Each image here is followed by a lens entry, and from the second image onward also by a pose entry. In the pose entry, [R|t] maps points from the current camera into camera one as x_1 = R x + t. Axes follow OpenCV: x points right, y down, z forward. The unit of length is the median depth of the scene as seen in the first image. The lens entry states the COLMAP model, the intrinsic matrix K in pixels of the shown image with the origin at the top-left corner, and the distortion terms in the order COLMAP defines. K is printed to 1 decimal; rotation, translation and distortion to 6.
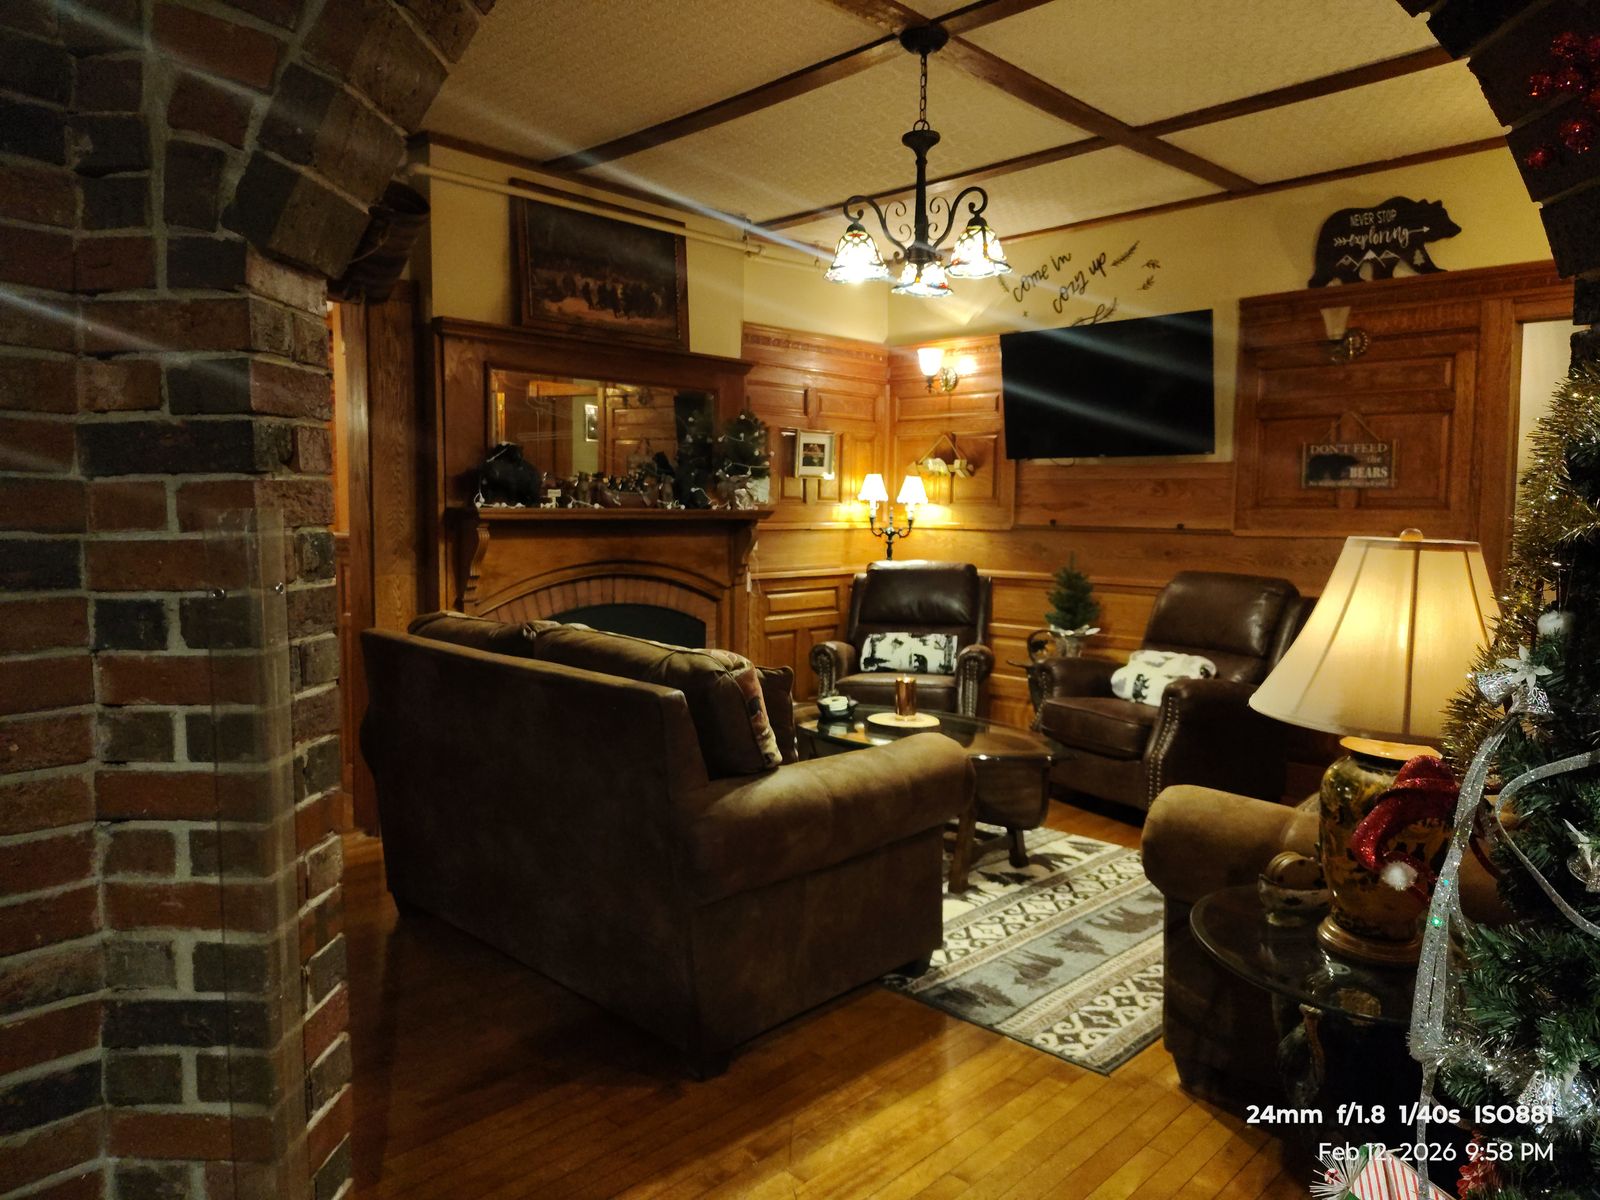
lens RADIAL K [[1107.4, 0, 806.0], [0, 1107.4, 587.2], [0, 0, 1]] dist [0.045924, -0.053971]
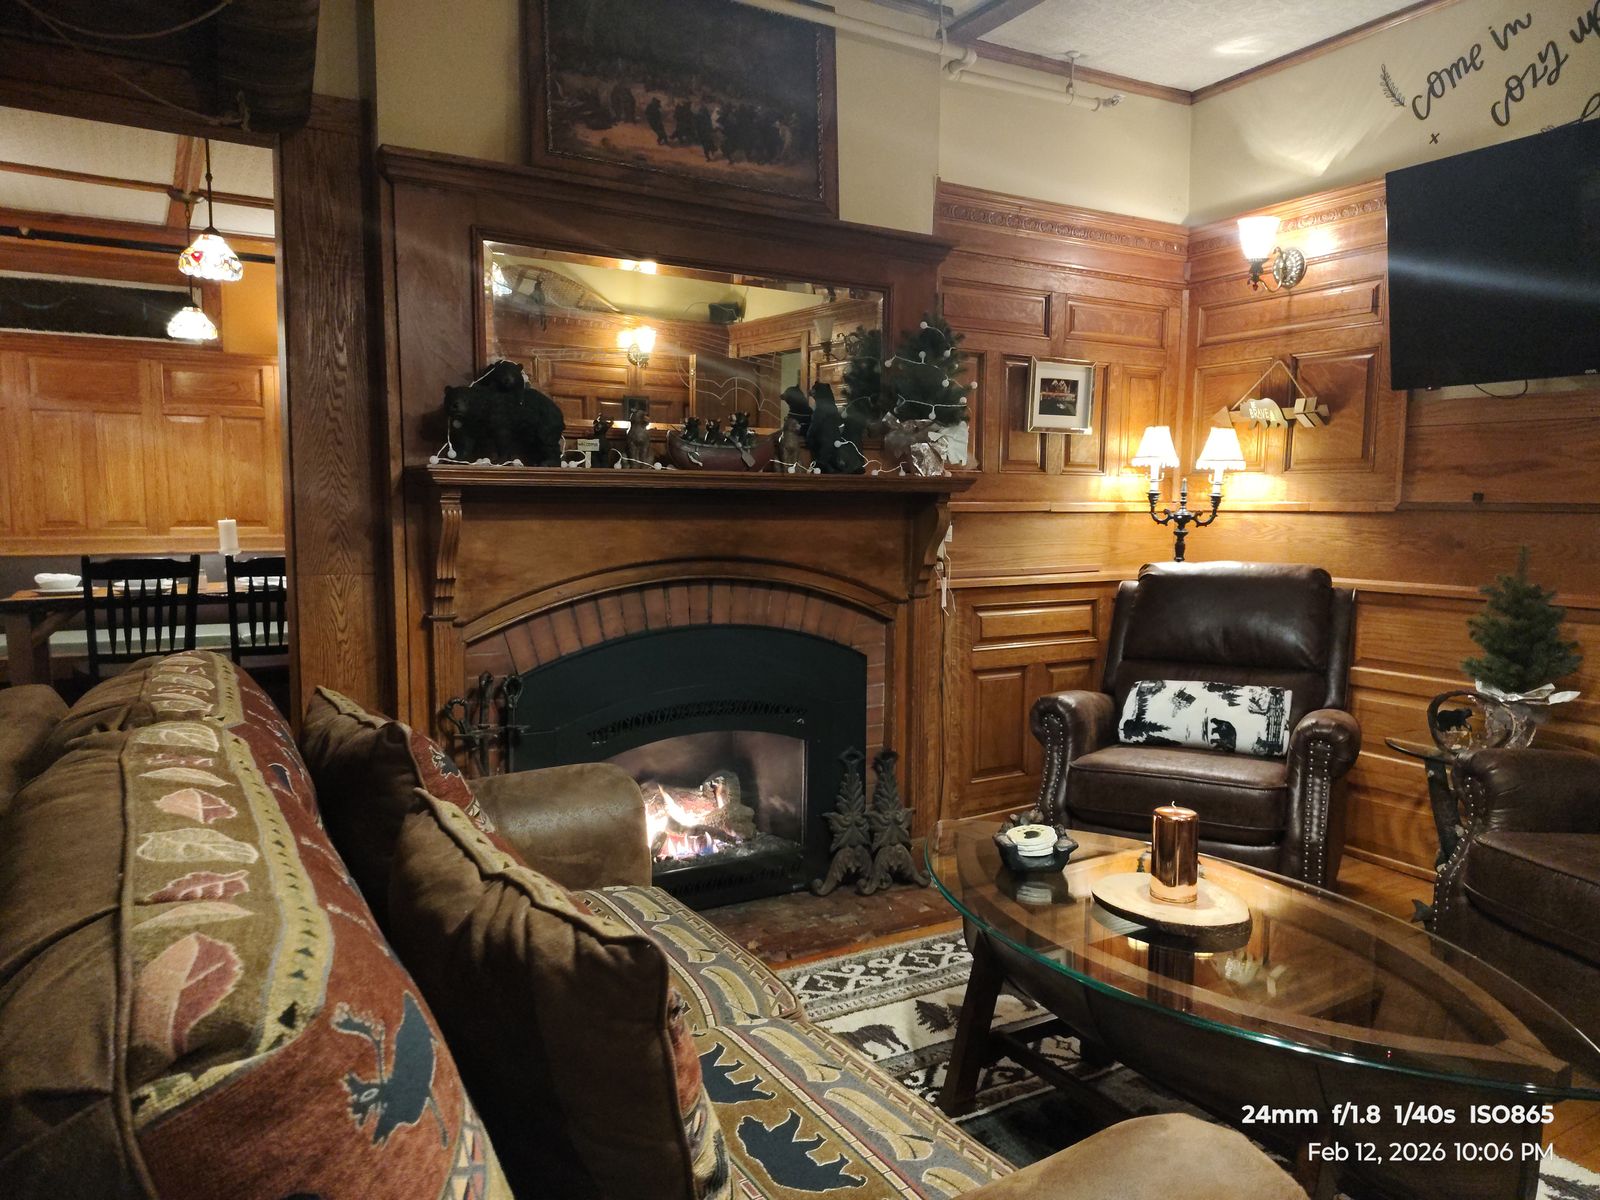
lens RADIAL K [[1107.4, 0, 813.0], [0, 1107.4, 614.6], [0, 0, 1]] dist [0.045924, -0.053971]
pose [[0.964494, 0.023543, -0.263053, 0.047326], [-0.016886, 0.999478, 0.027540, -0.008719], [0.263564, -0.022120, 0.964388, 0.373699]]
